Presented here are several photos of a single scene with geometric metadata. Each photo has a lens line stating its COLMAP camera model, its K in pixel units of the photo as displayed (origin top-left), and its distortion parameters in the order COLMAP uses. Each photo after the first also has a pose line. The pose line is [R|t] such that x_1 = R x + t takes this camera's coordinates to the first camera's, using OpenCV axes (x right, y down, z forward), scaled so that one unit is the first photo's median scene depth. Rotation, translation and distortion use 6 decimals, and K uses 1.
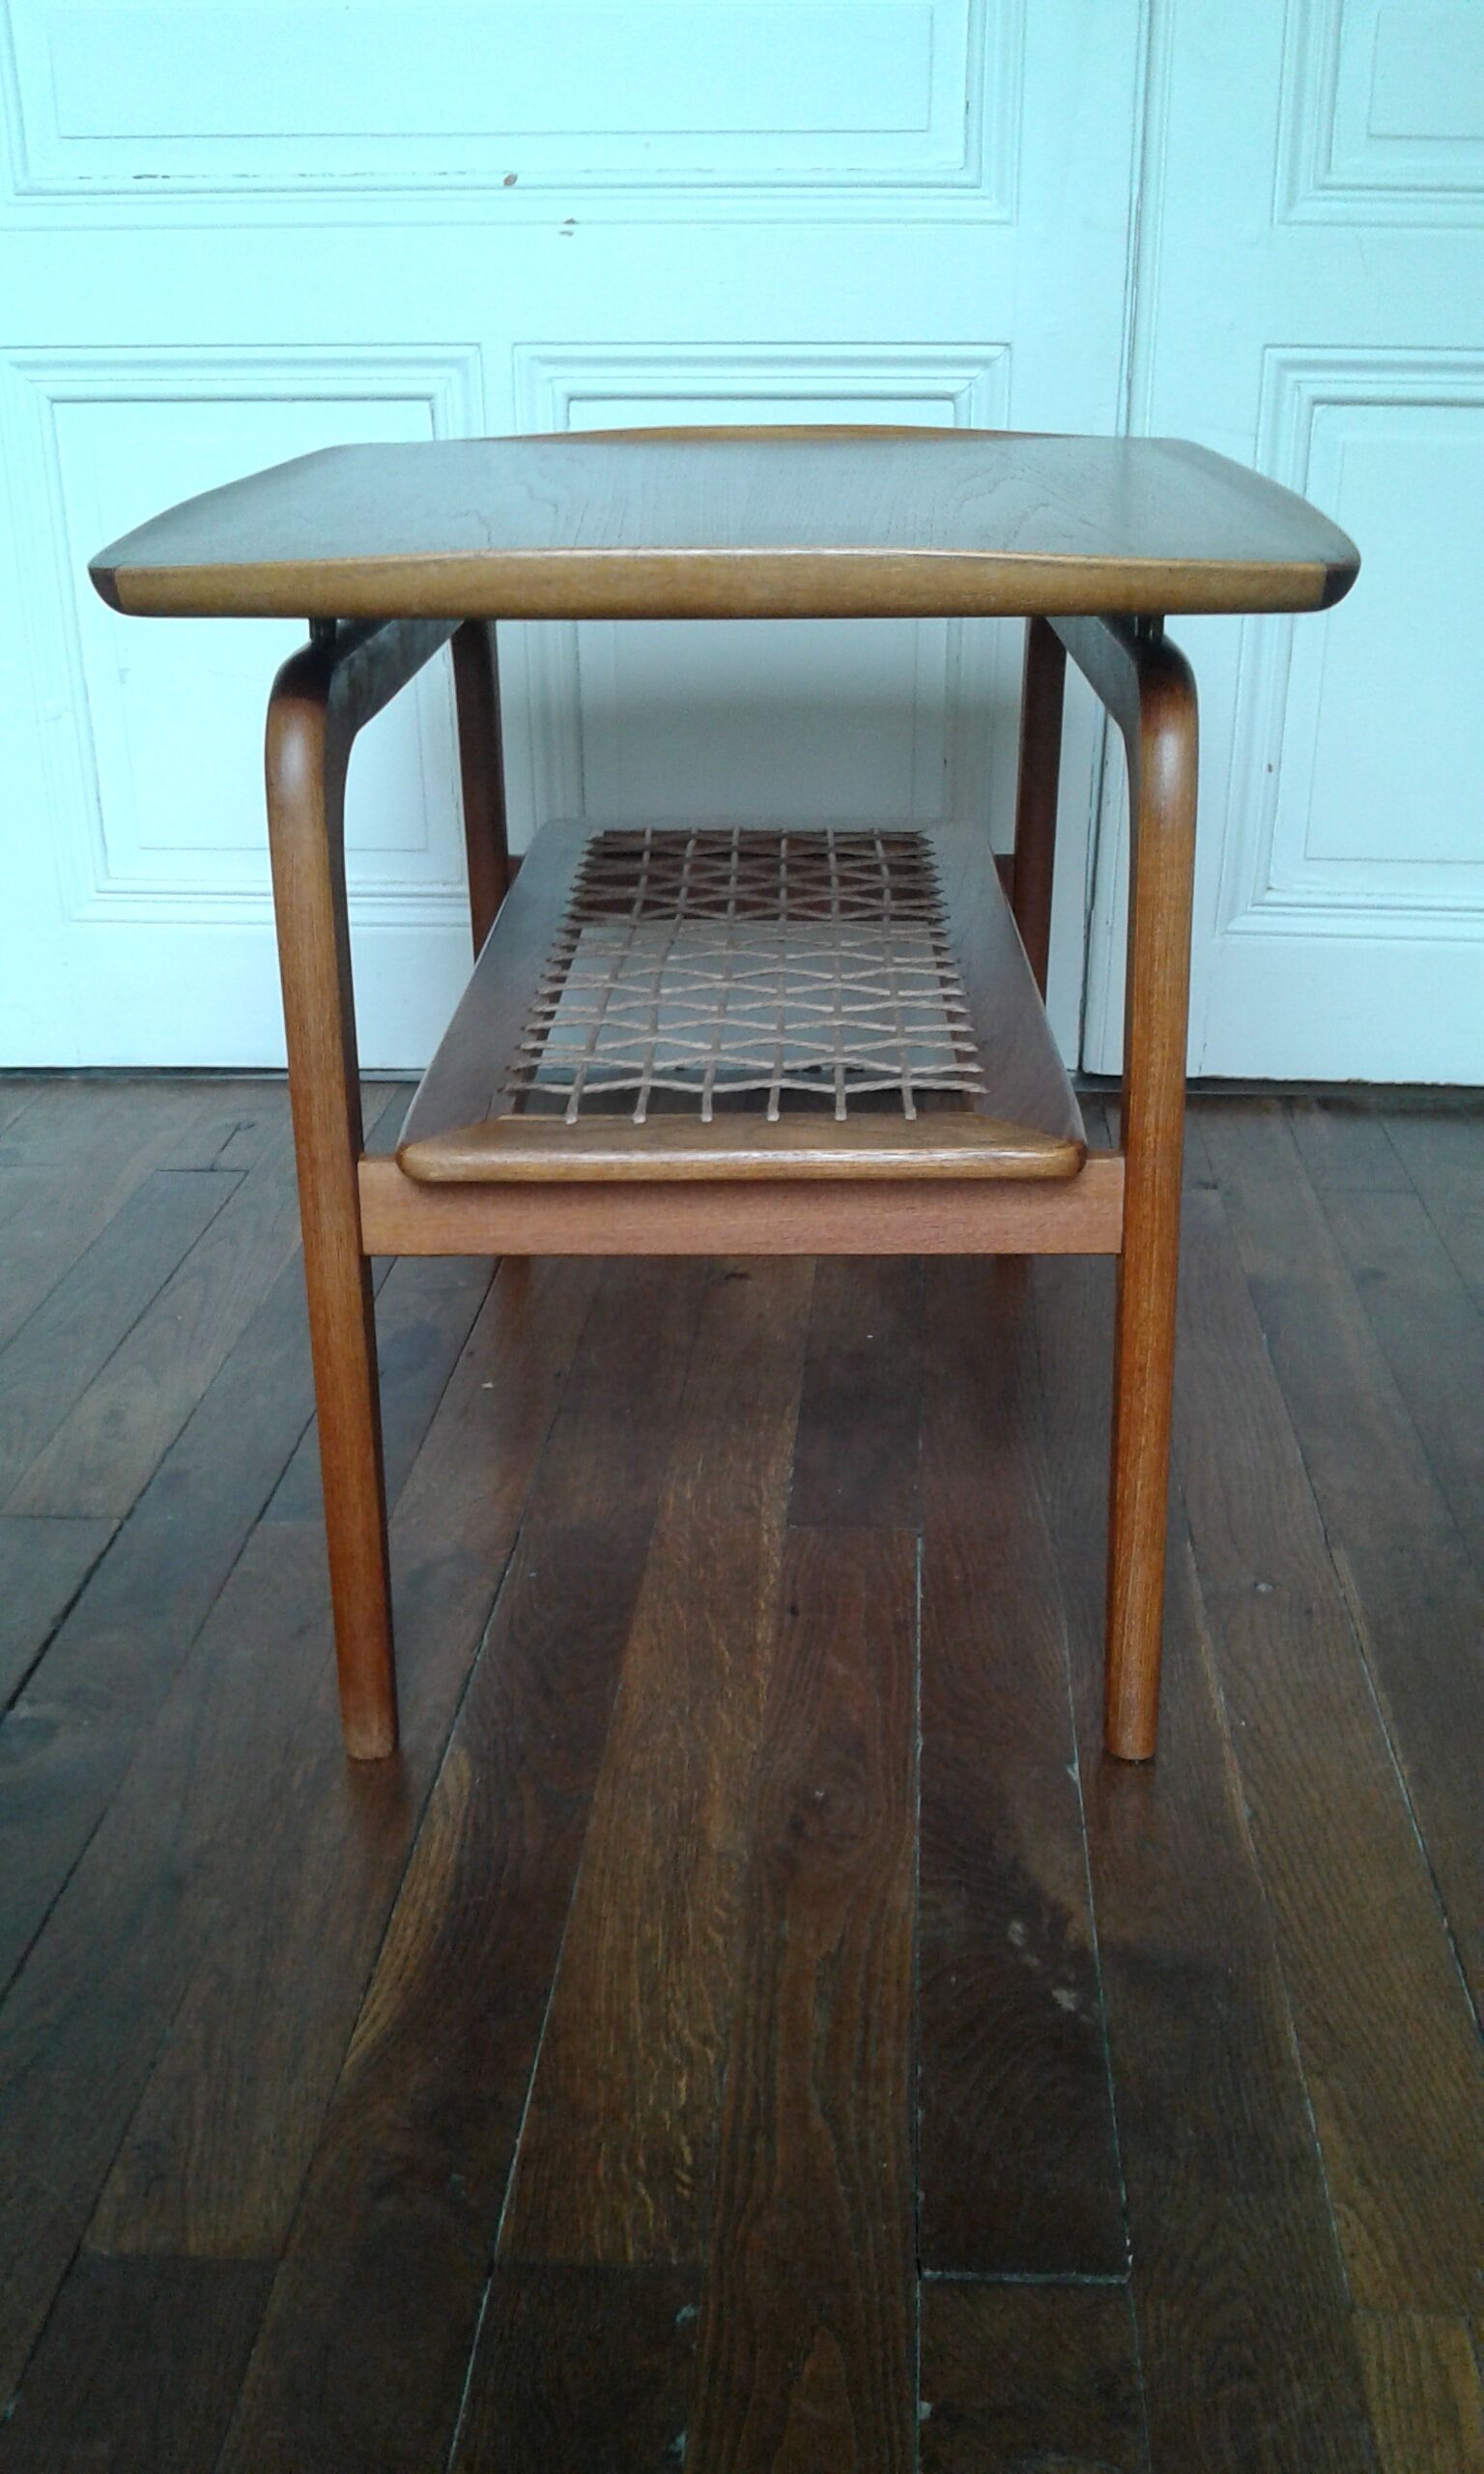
lens RADIAL K [[2276.5, 0, 768.8], [0, 2276.5, 1221.8], [0, 0, 1]] dist [-0.004475, 0.000000]
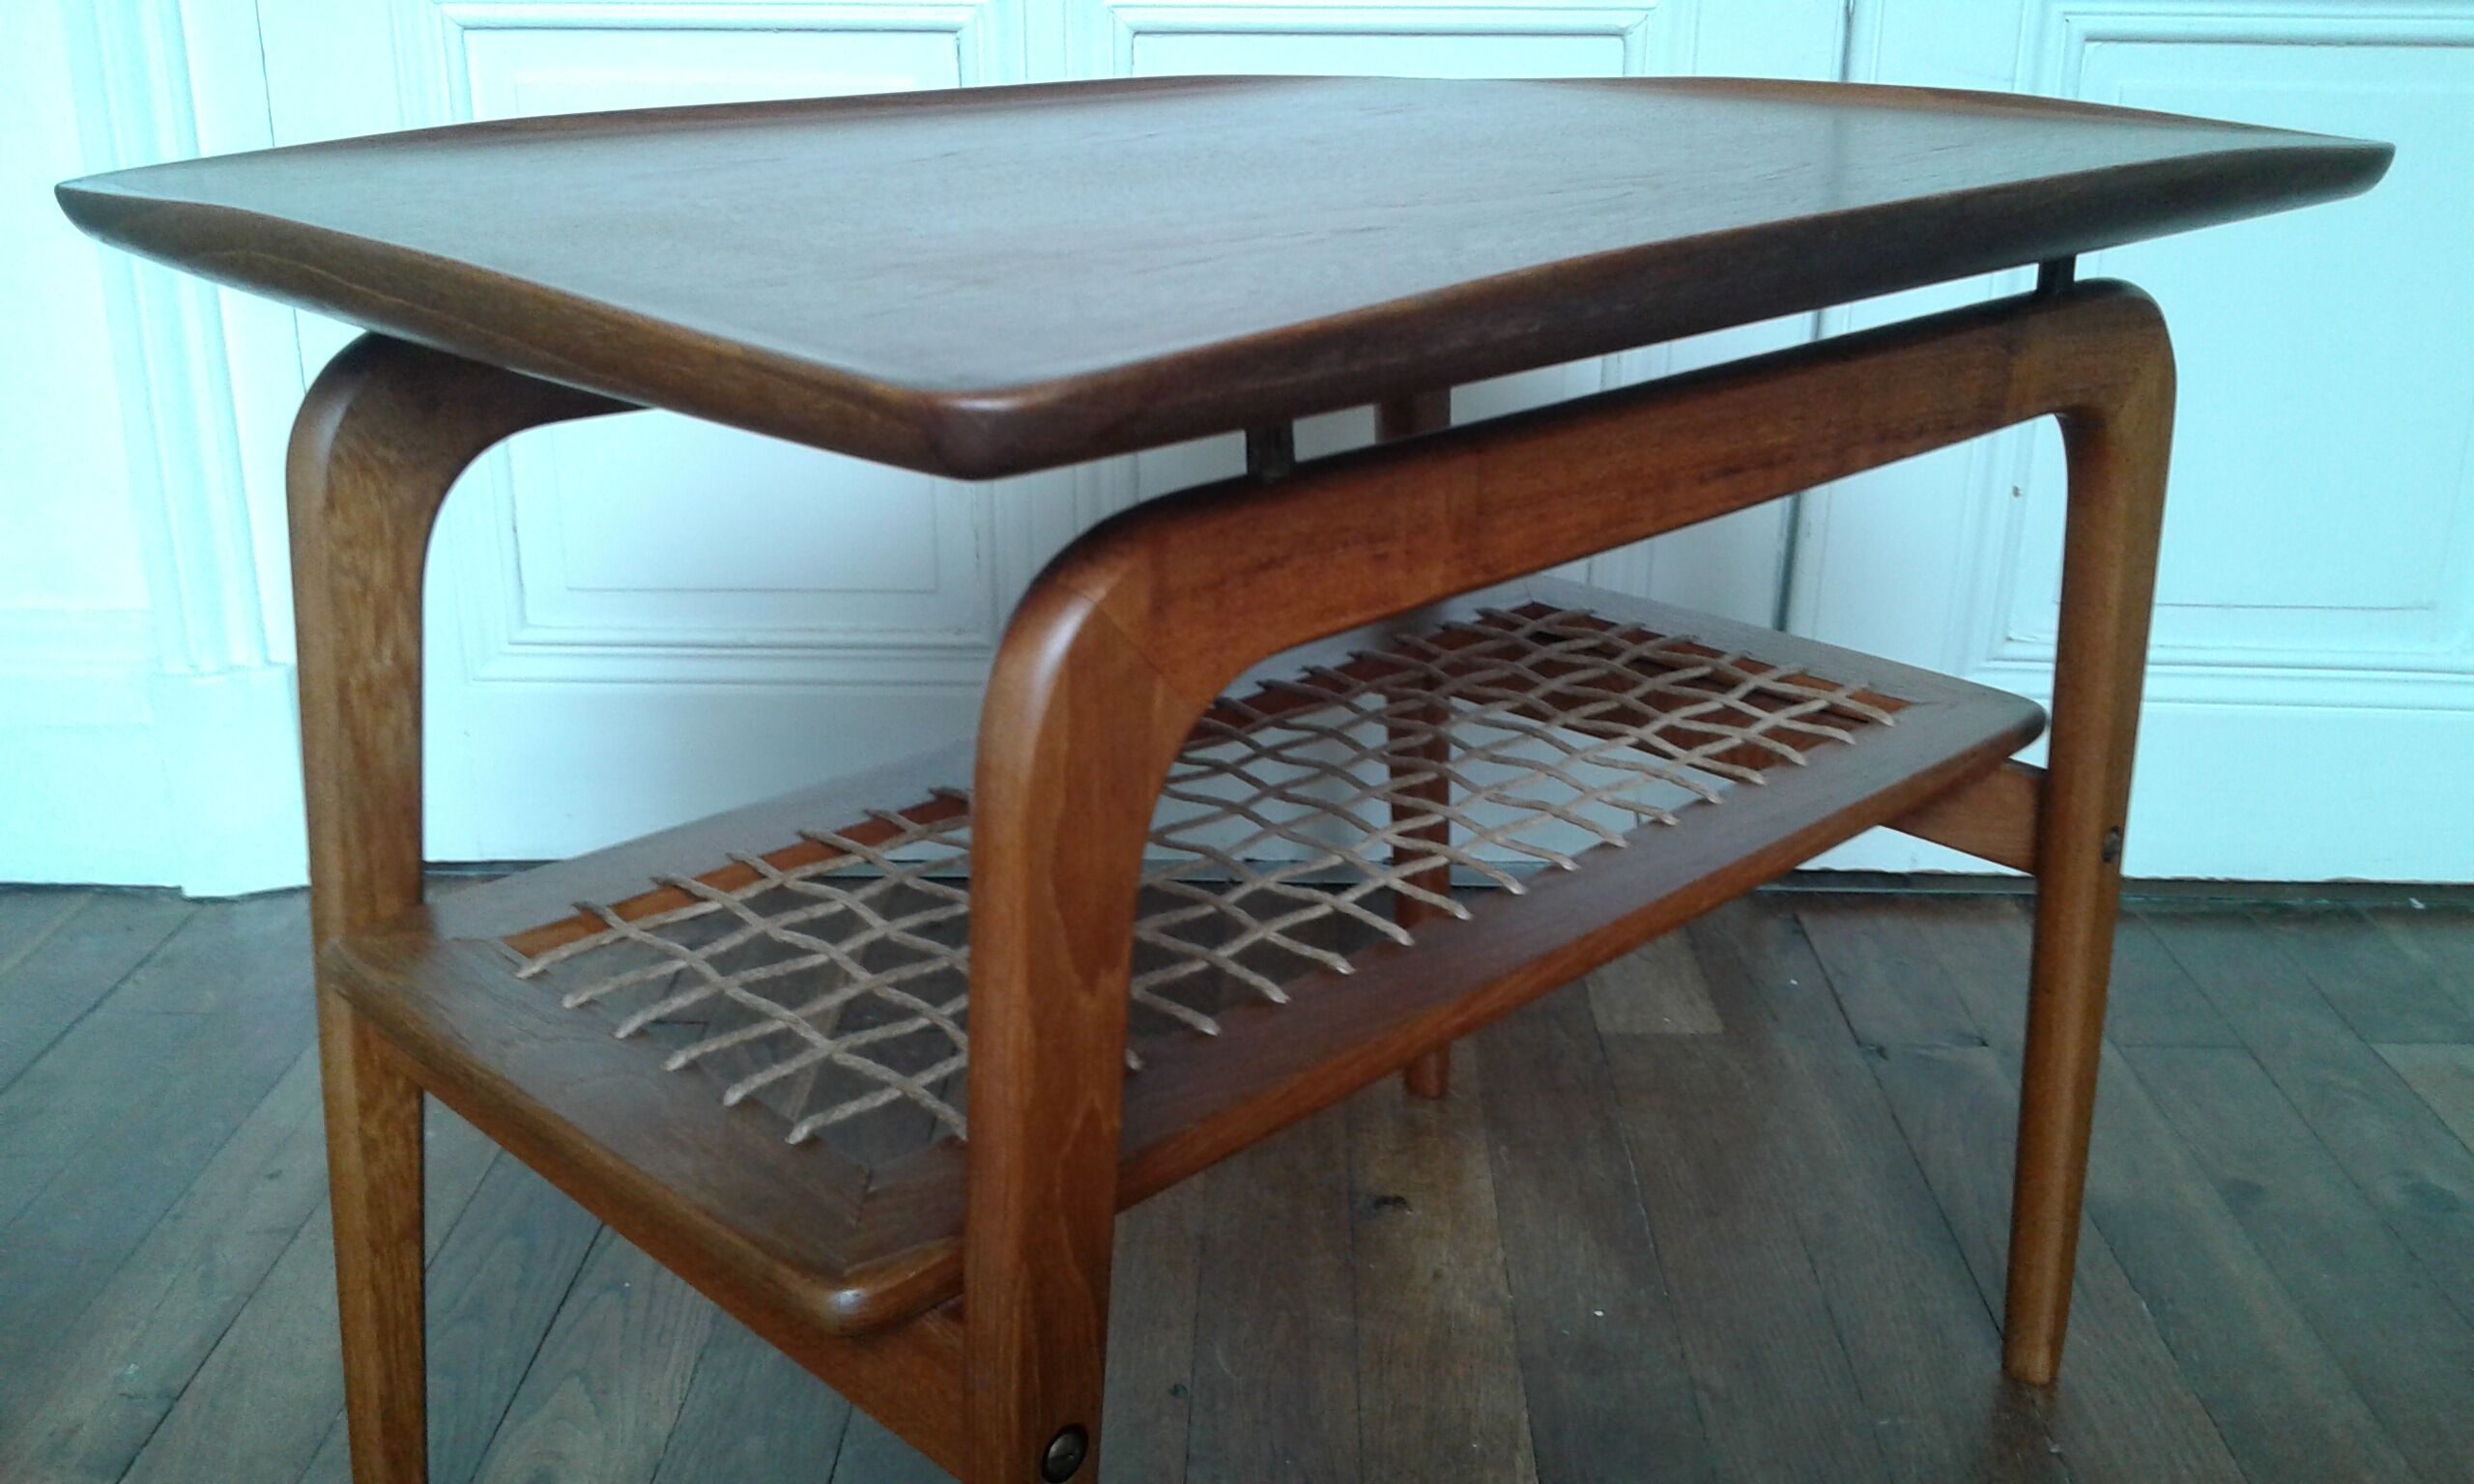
lens RADIAL K [[2276.5, 0, 1189.4], [0, 2276.5, 656.8], [0, 0, 1]] dist [-0.004475, 0.000000]
pose [[0.999743, -0.005246, 0.022052, -0.117478], [0.006914, 0.997064, -0.076254, -0.120266], [-0.021587, 0.076386, 0.996845, 0.323581]]
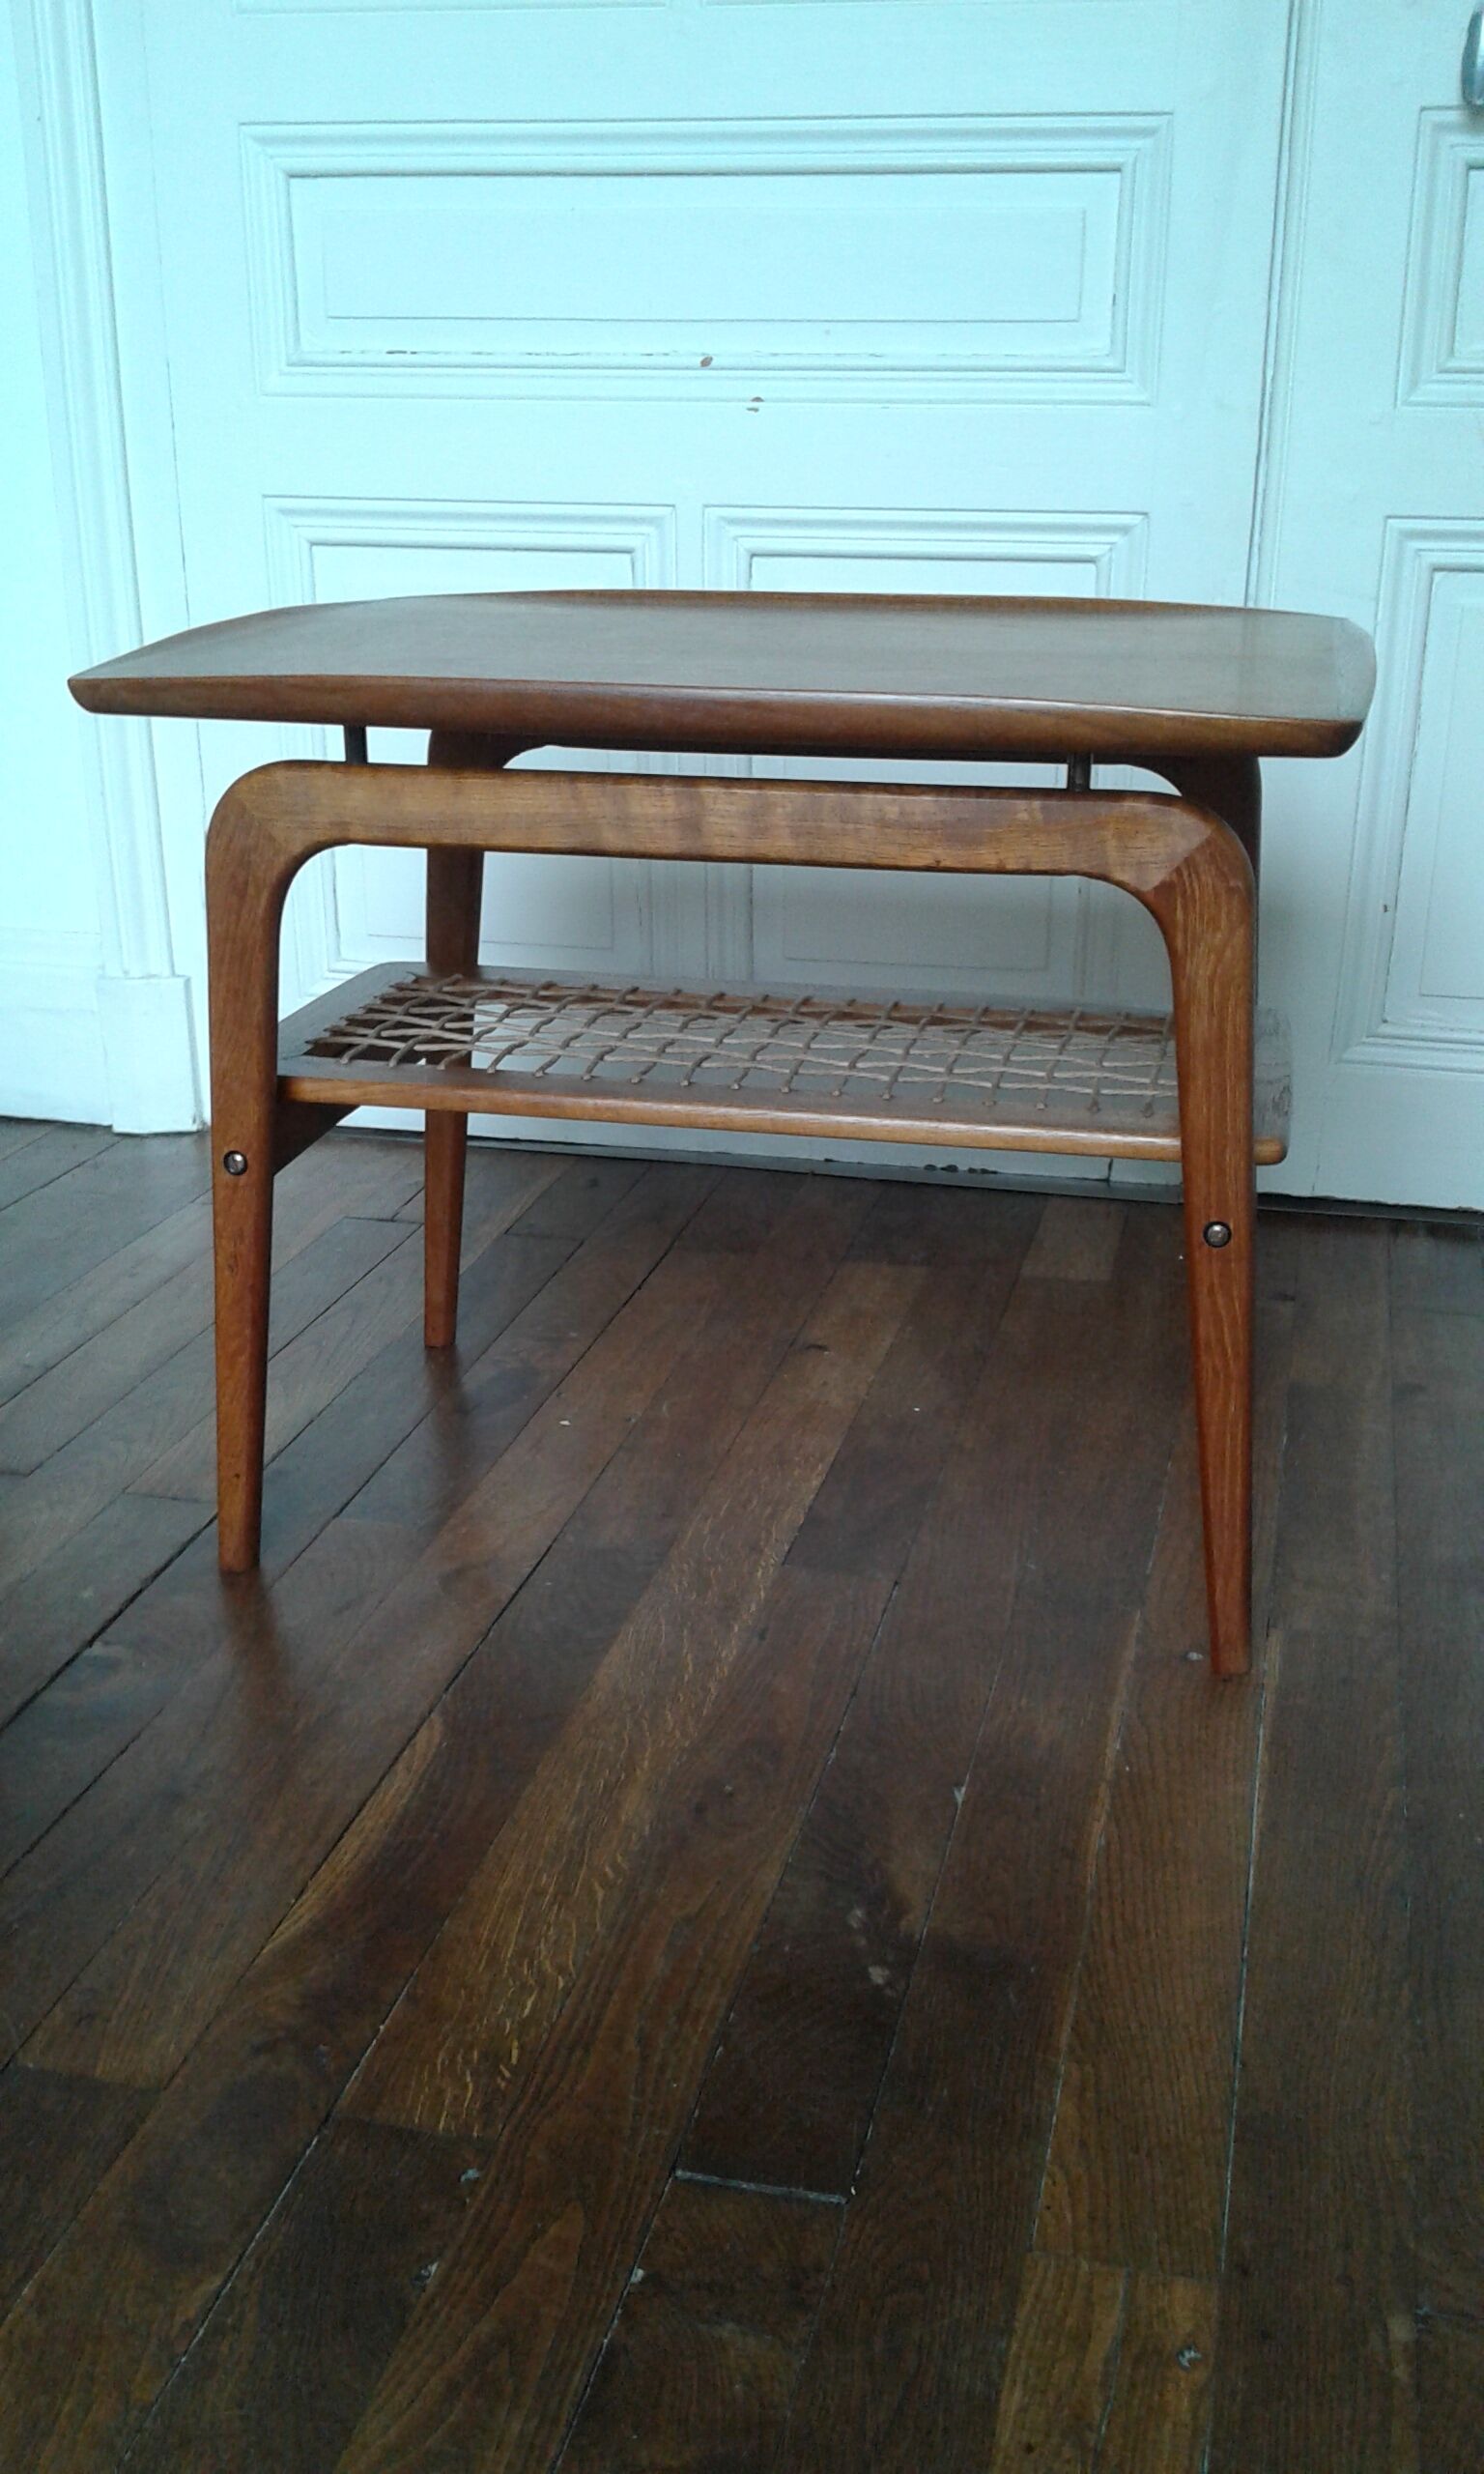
lens RADIAL K [[2276.5, 0, 772.2], [0, 2276.5, 1203.6], [0, 0, 1]] dist [-0.004475, 0.000000]
pose [[0.983999, 0.064273, -0.166175, 0.178877], [-0.072749, 0.996315, -0.045426, 0.009009], [0.162643, 0.056789, 0.985049, -0.113060]]
